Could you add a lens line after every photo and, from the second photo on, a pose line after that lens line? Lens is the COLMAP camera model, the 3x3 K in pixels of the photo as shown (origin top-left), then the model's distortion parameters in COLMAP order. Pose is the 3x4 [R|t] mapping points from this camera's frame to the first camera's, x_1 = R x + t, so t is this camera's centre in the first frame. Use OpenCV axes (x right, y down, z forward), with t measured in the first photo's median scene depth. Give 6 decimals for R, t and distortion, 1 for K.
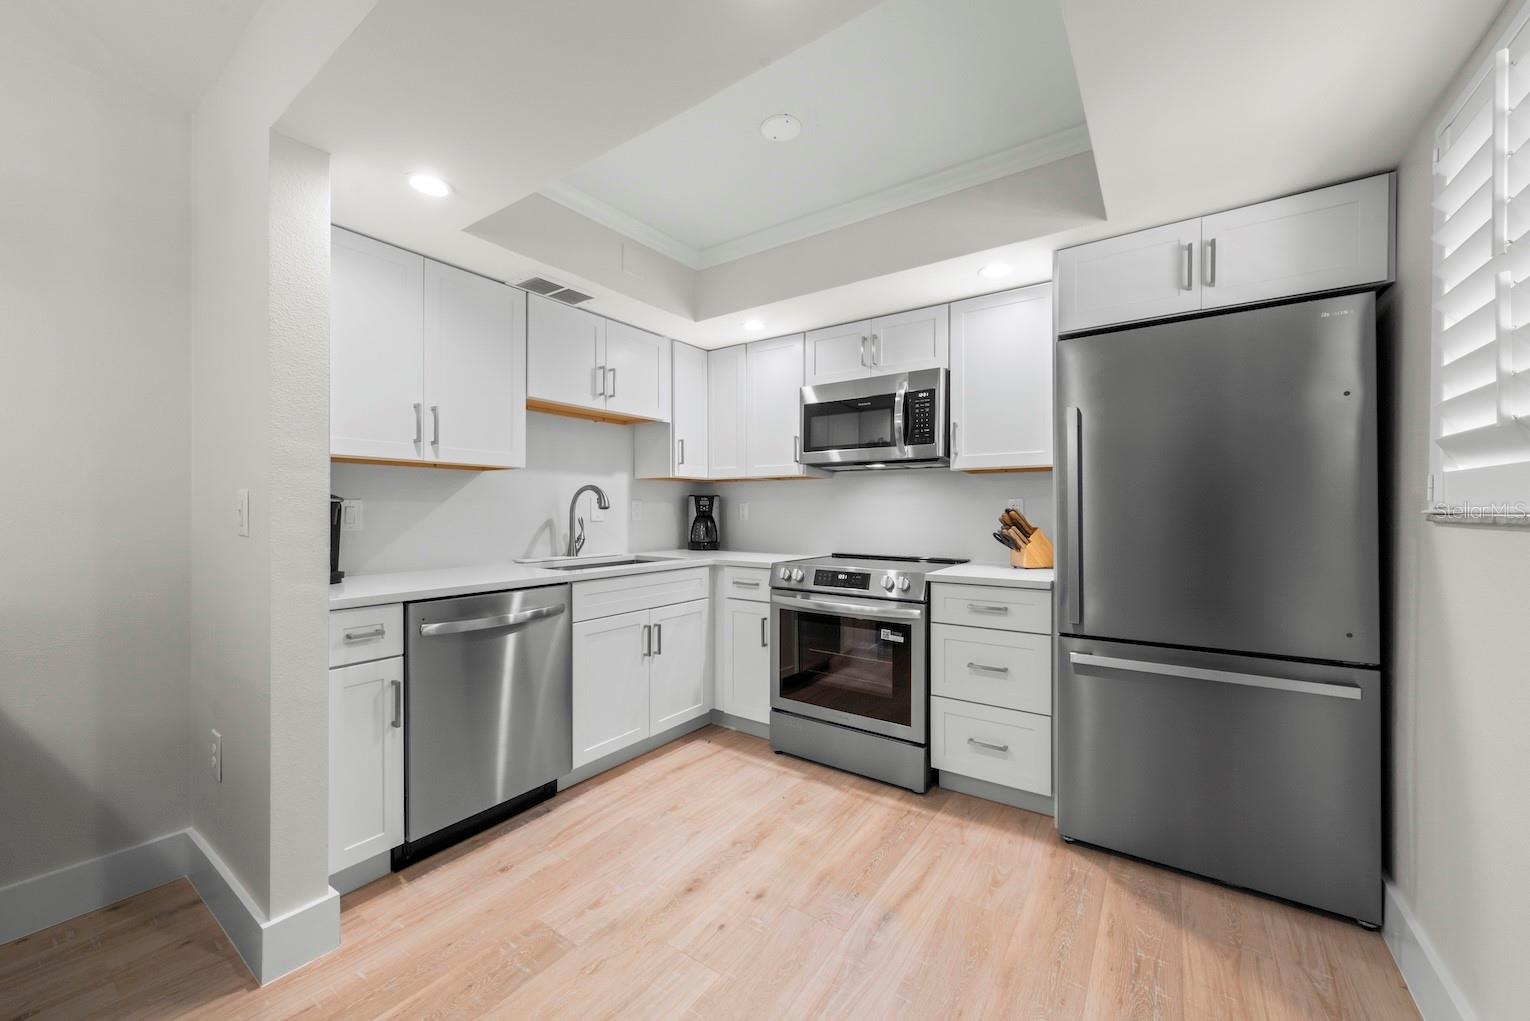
lens RADIAL K [[582.3, 0, 765.3], [0, 582.3, 512.8], [0, 0, 1]] dist [-0.000201, 0.000026]
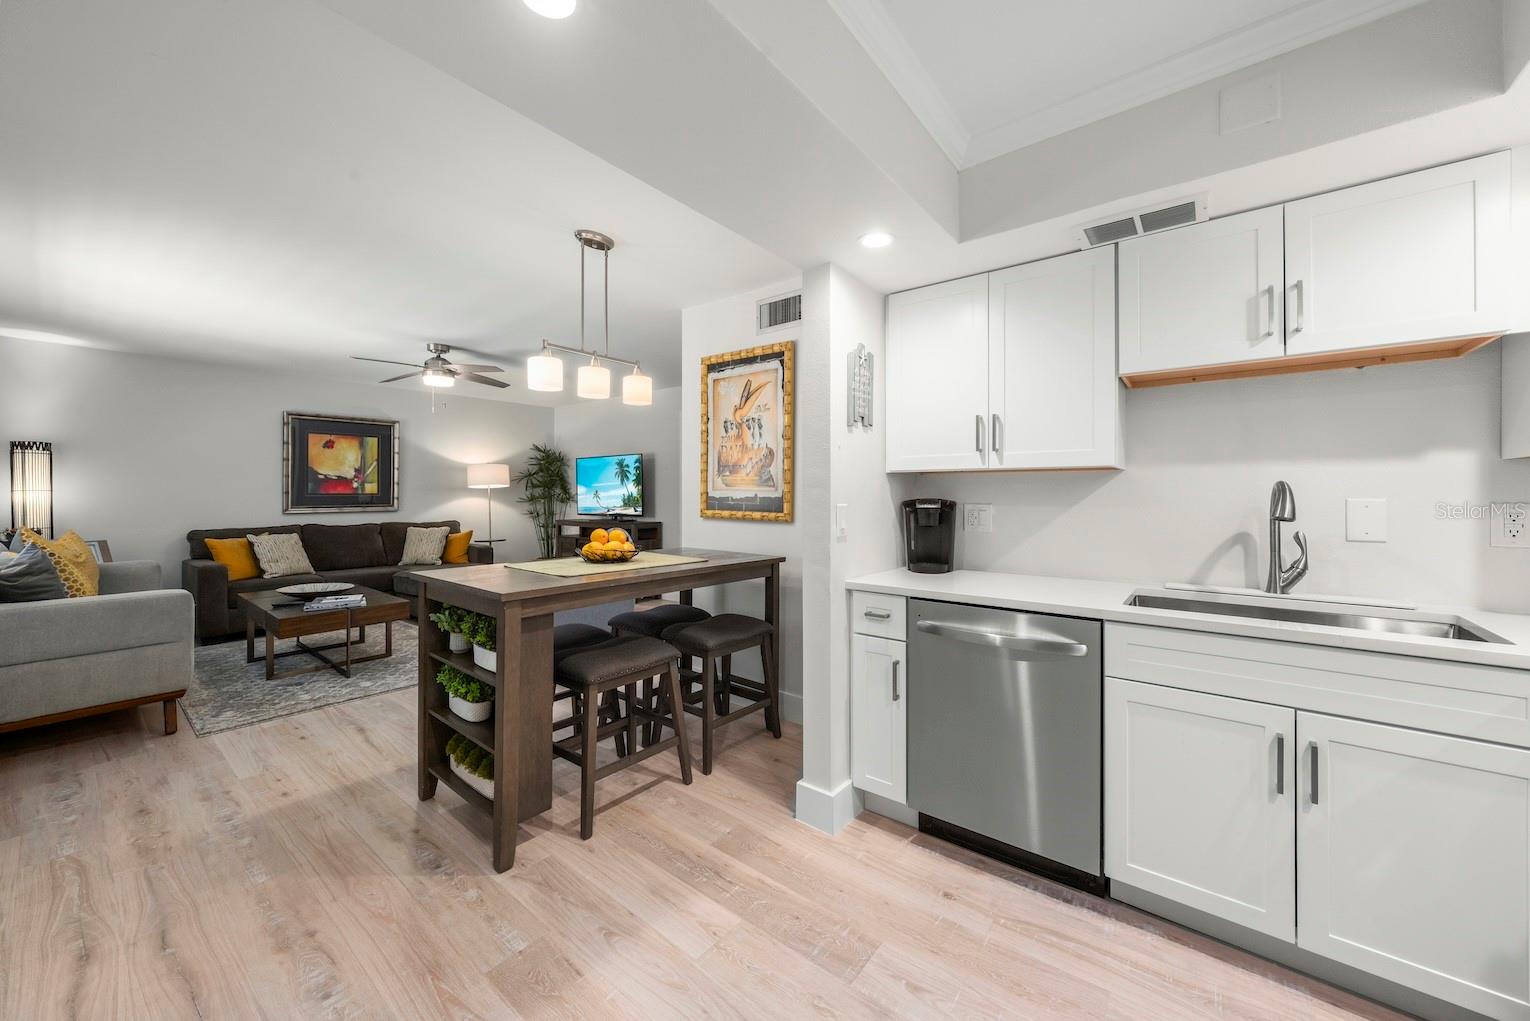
lens RADIAL K [[568.3, 0, 764.7], [0, 568.3, 493.6], [0, 0, 1]] dist [-0.002368, 0.000414]
pose [[-0.058153, -0.003730, -0.998301, 0.378521], [-0.006751, 0.999972, -0.003343, -0.033053], [0.998285, 0.006545, -0.058176, 0.562478]]
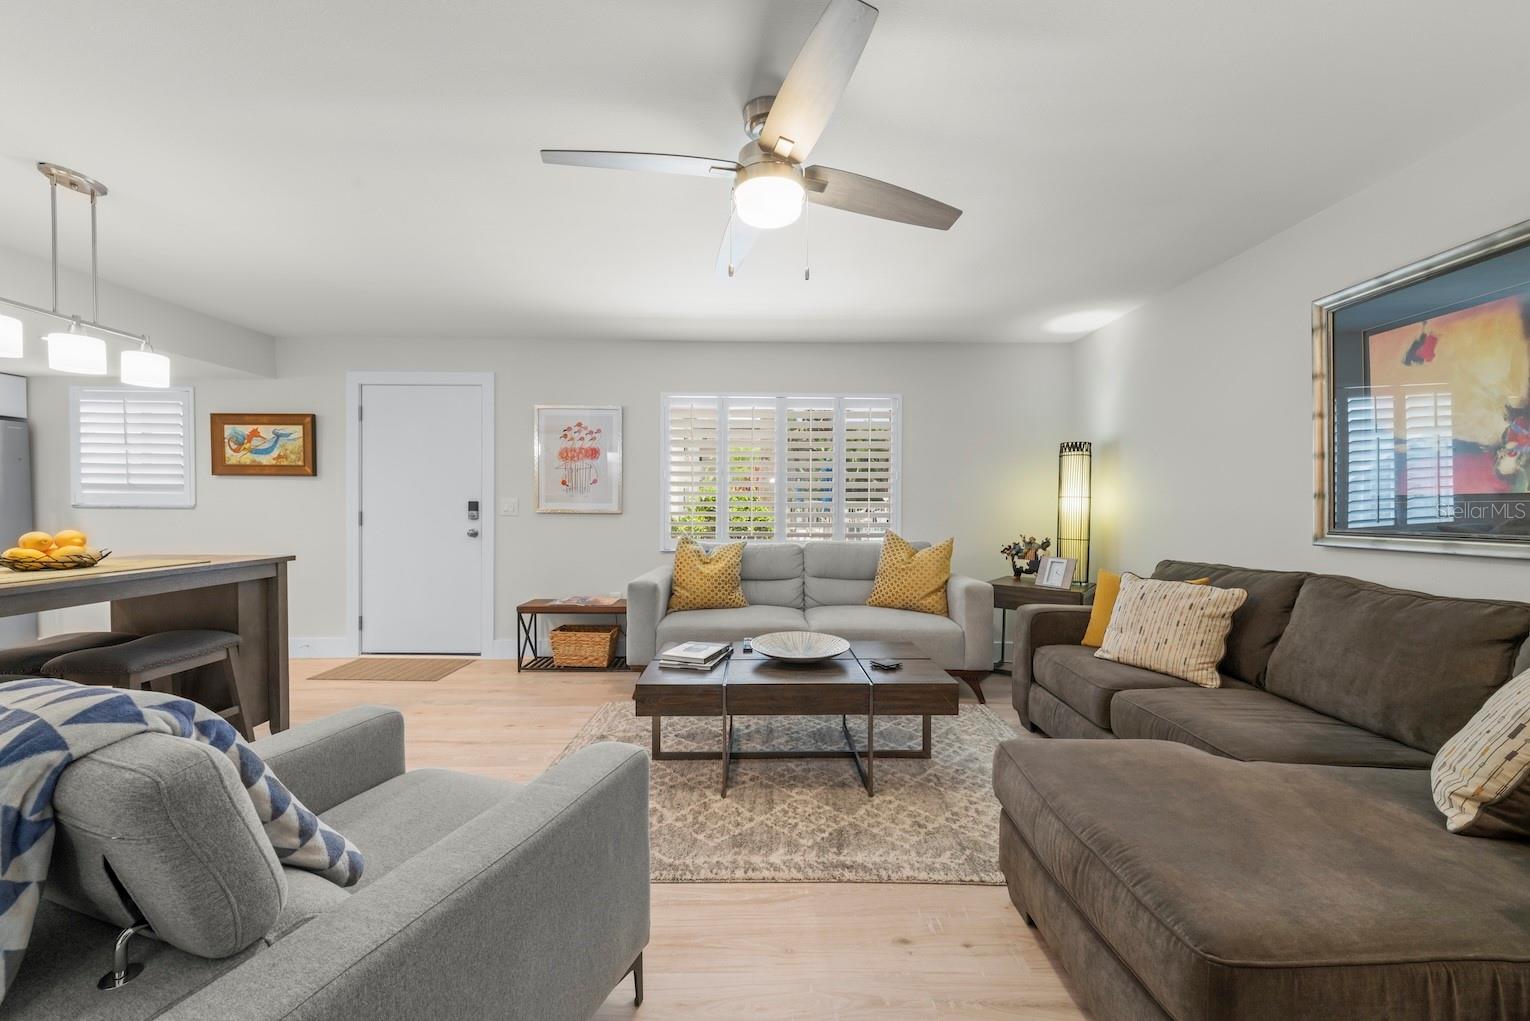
lens RADIAL K [[572.0, 0, 766.6], [0, 572.0, 514.7], [0, 0, 1]] dist [-0.001307, 0.000128]
pose [[-0.580744, -0.020523, 0.813828, -1.969127], [-0.004261, 0.999745, 0.022171, -0.016452], [-0.814075, 0.009407, -0.580683, -0.159396]]
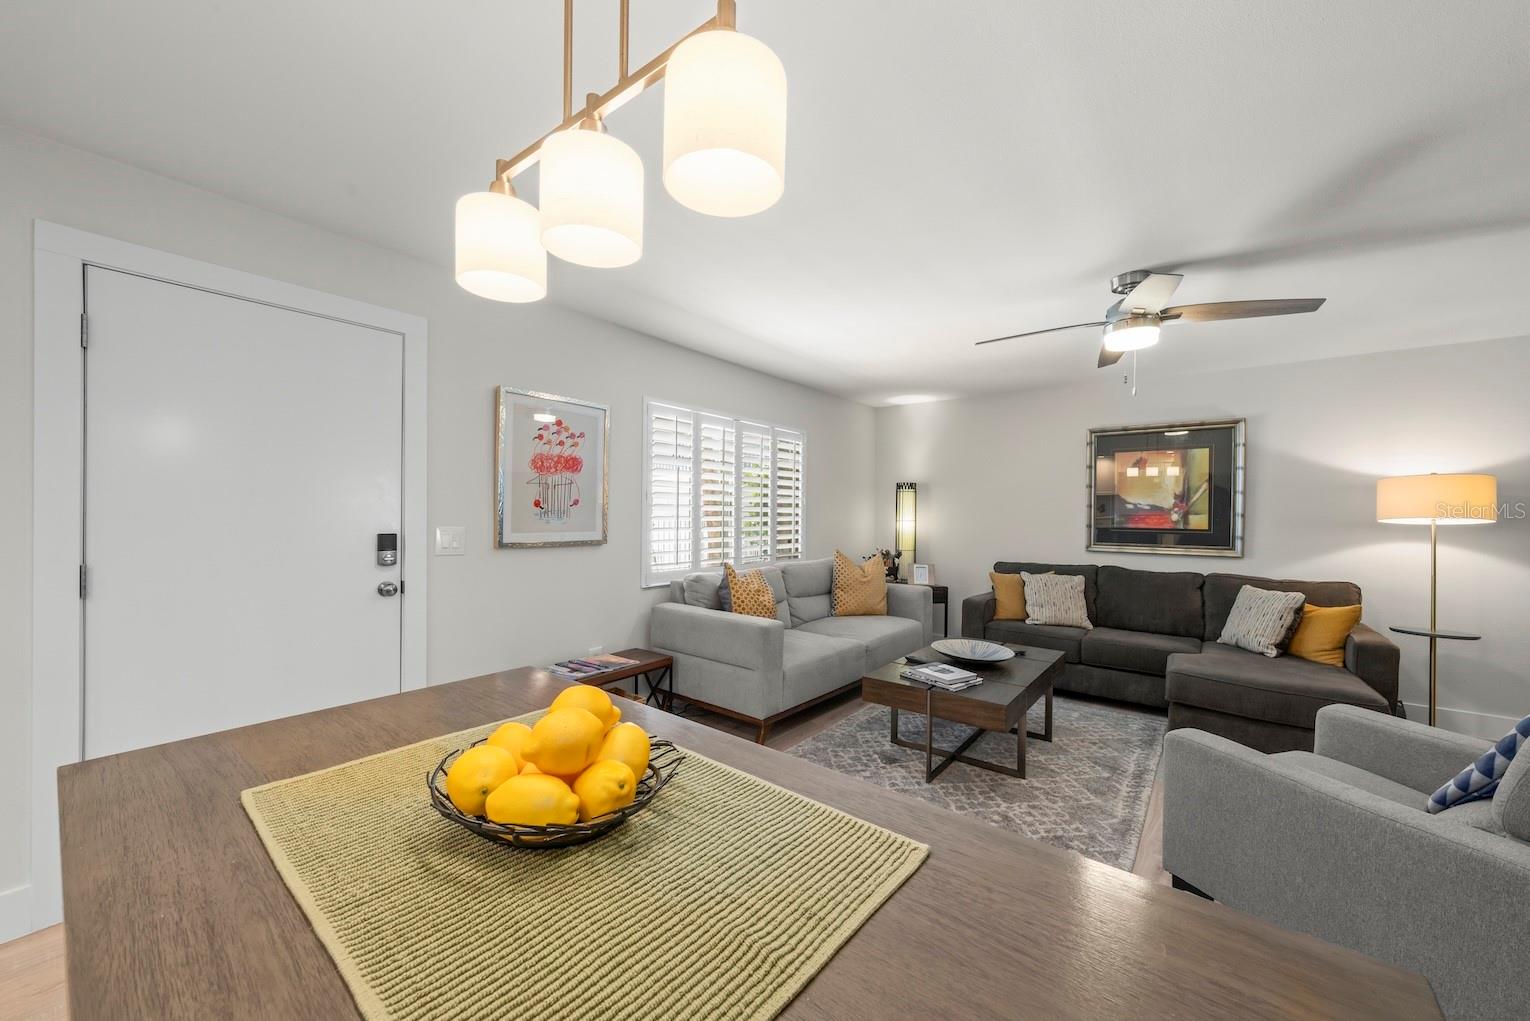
lens RADIAL K [[573.8, 0, 763.6], [0, 573.8, 517.1], [0, 0, 1]] dist [-0.001720, -0.000005]
pose [[-0.998489, -0.018418, 0.051780, -0.758360], [-0.017721, 0.999746, 0.013898, -0.068318], [-0.052023, 0.012960, -0.998562, 0.506631]]
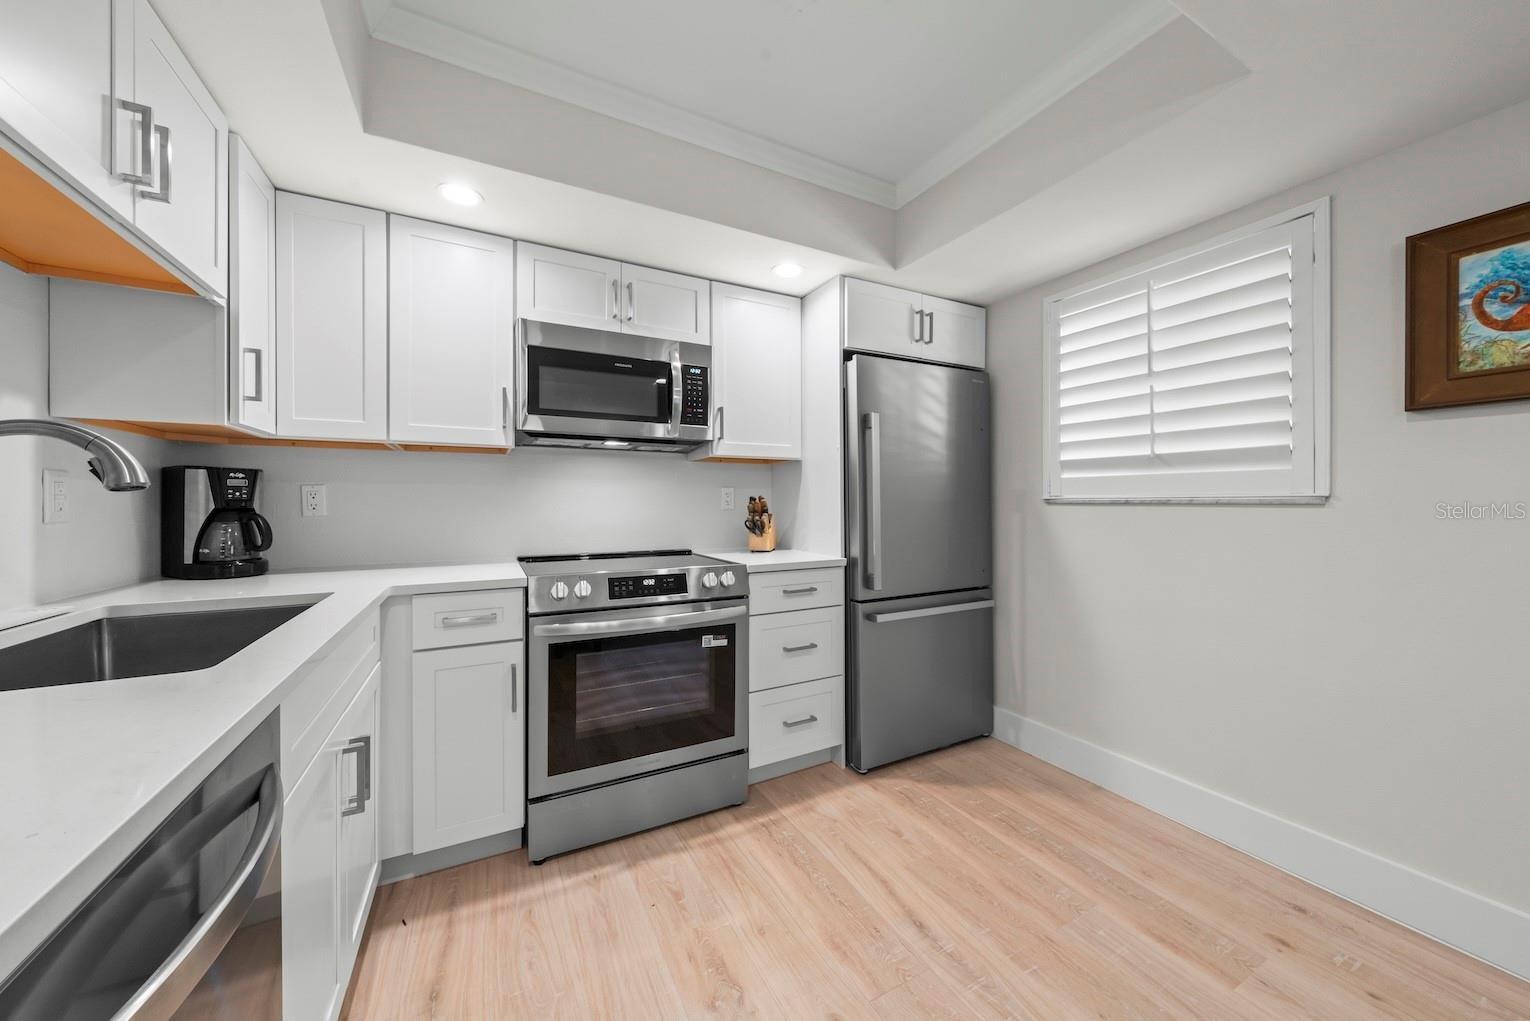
lens RADIAL K [[540.2, 0, 768.0], [0, 540.2, 506.0], [0, 0, 1]] dist [-0.000400, -0.000132]
pose [[0.452467, -0.007890, 0.891746, -0.448043], [0.005652, 0.999966, 0.005980, 0.003902], [-0.891763, 0.002334, 0.452496, 0.538154]]
